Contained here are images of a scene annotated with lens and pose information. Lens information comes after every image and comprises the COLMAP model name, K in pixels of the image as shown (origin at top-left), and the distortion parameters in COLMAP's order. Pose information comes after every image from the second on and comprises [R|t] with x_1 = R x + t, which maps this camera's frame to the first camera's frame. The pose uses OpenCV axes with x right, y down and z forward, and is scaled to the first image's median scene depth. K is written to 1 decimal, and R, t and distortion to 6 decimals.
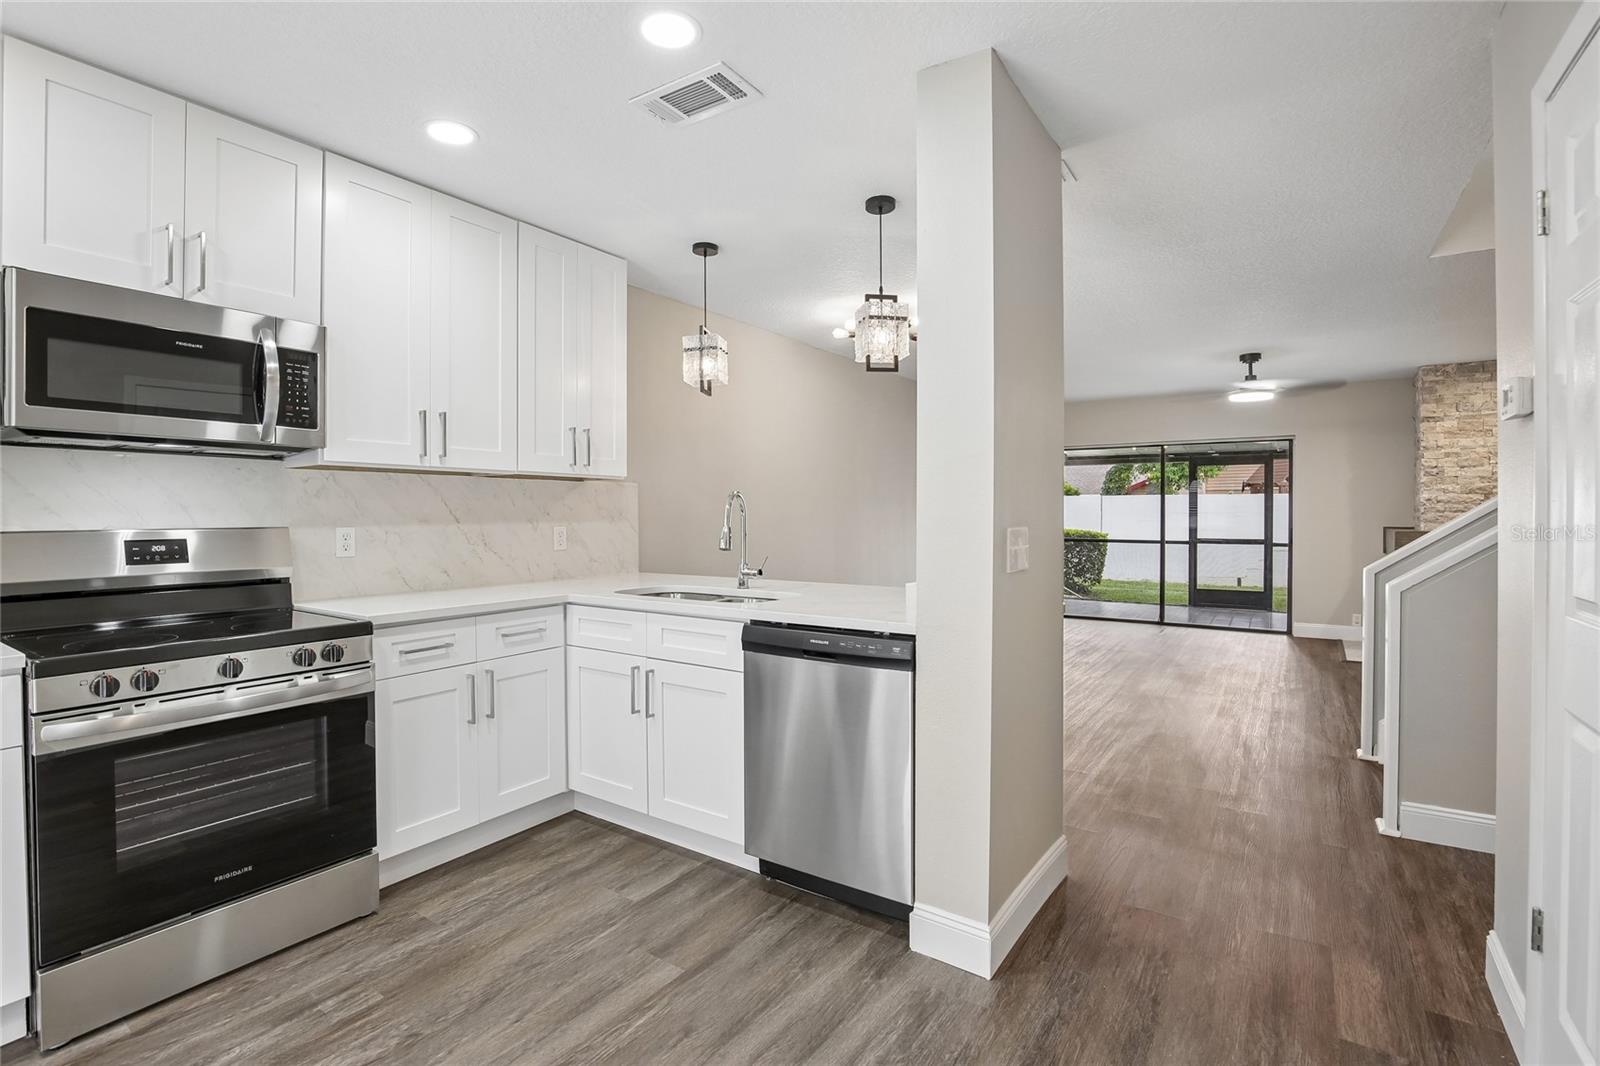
lens RADIAL K [[739.2, 0, 792.6], [0, 739.2, 517.3], [0, 0, 1]] dist [-0.035314, 0.006799]
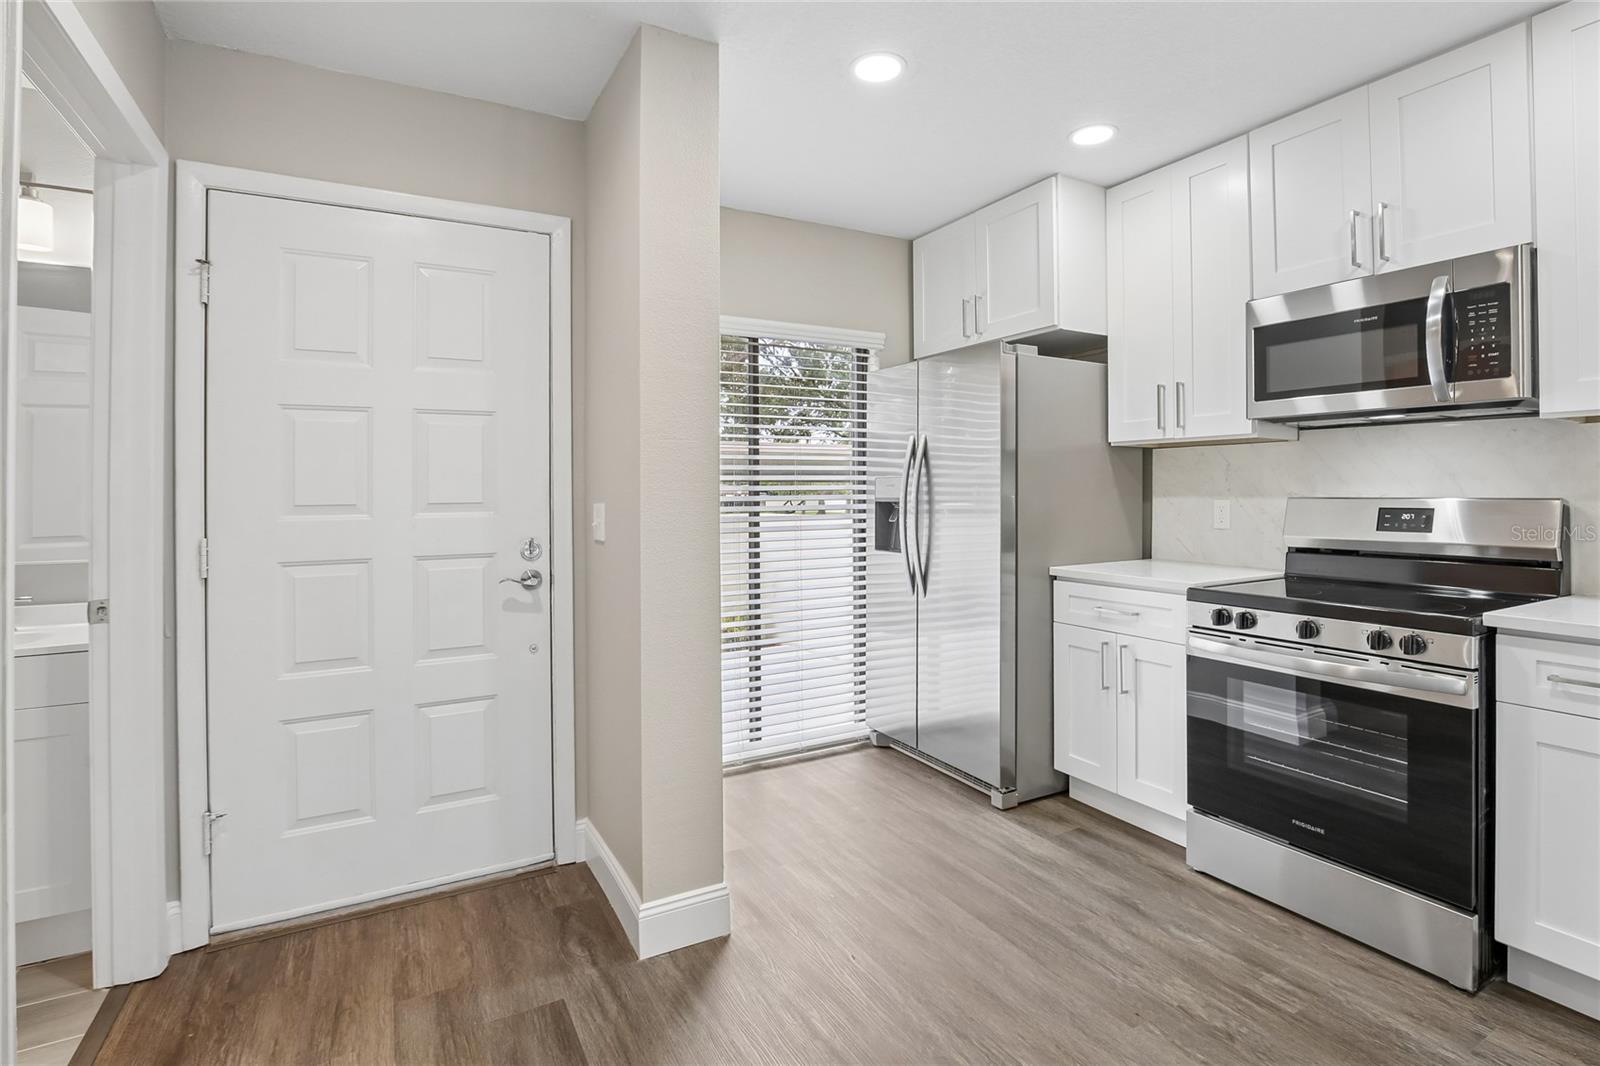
lens RADIAL K [[739.2, 0, 805.5], [0, 739.2, 485.3], [0, 0, 1]] dist [-0.035314, 0.006799]
pose [[-0.432140, -0.001550, -0.901805, 0.403856], [0.003155, 0.999990, -0.003230, -0.001021], [0.901801, -0.004242, -0.432130, 0.654177]]
